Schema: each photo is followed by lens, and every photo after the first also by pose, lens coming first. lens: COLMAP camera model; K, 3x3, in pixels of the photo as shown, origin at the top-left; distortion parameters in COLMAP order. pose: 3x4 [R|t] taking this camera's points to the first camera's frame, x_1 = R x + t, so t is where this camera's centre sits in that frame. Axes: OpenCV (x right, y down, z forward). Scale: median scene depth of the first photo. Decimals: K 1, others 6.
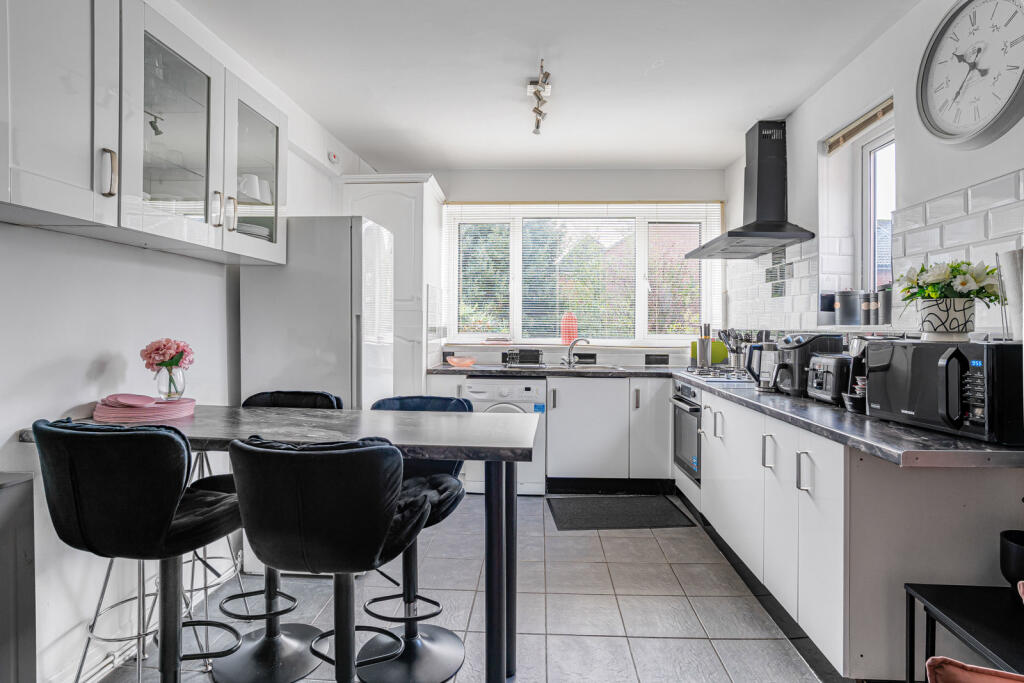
lens RADIAL K [[554.7, 0, 512.0], [0, 554.7, 341.5], [0, 0, 1]] dist [0.002802, 0.001773]
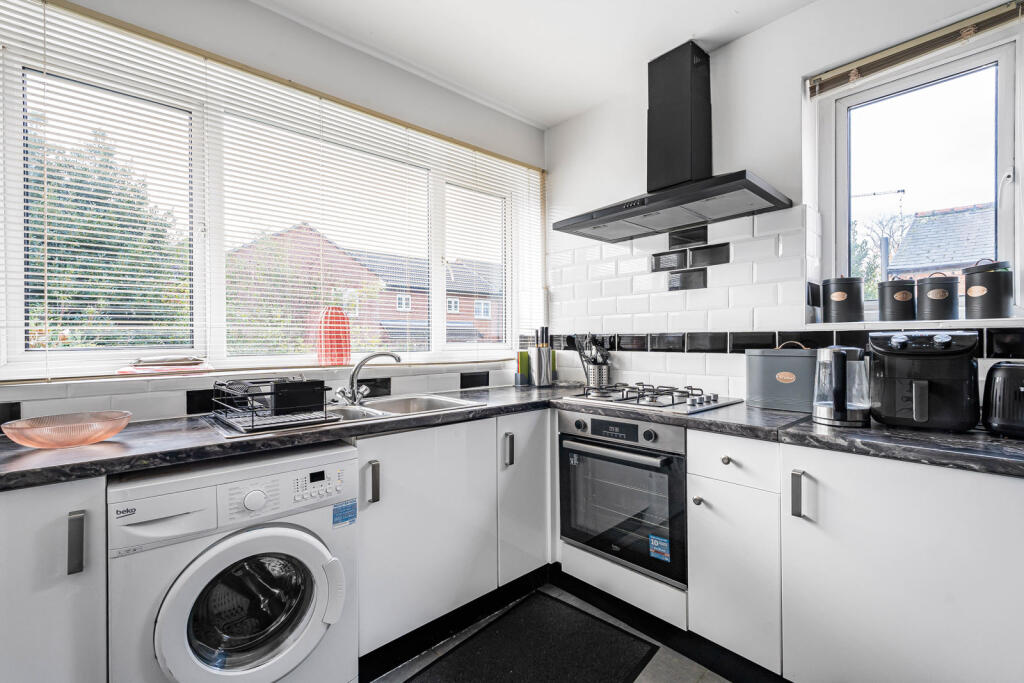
lens RADIAL K [[469.2, 0, 554.9], [0, 469.2, 342.5], [0, 0, 1]] dist [0.020781, -0.000276]
pose [[0.676167, -0.018019, 0.736528, -0.125157], [0.031065, 0.999509, -0.004066, -0.010101], [-0.736093, 0.025629, 0.676395, 0.691653]]
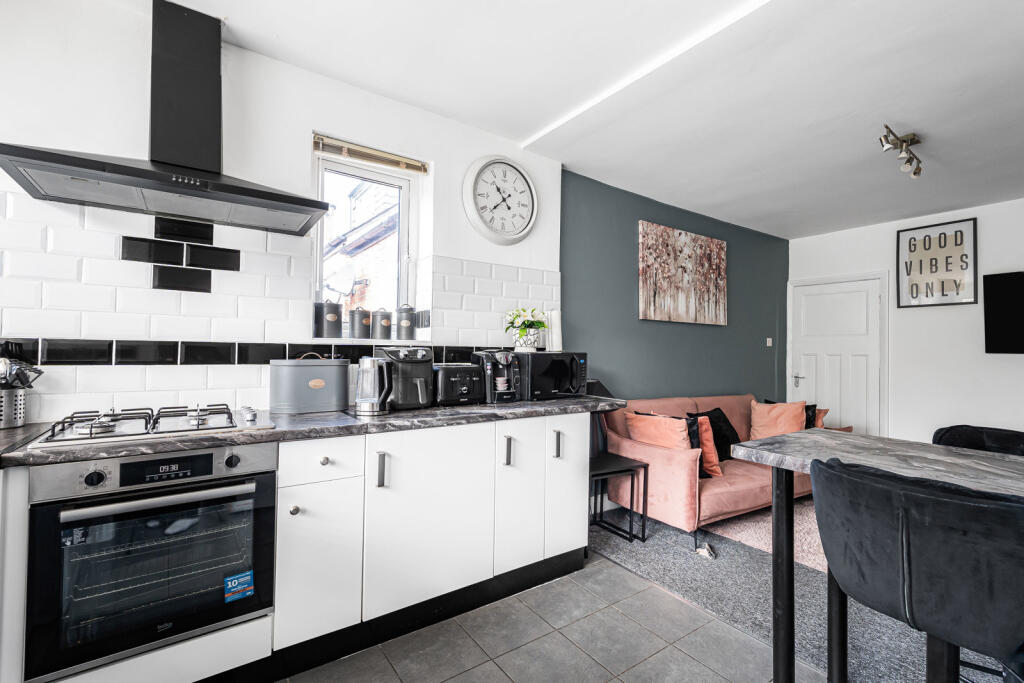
lens RADIAL K [[453.0, 0, 512.0], [0, 453.0, 341.5], [0, 0, 1]] dist [0.017342, -0.005377]
pose [[-0.627454, -0.001443, 0.778653, -0.163923], [0.001282, 0.999995, 0.002886, -0.018225], [-0.778653, 0.002809, -0.627449, 0.923848]]
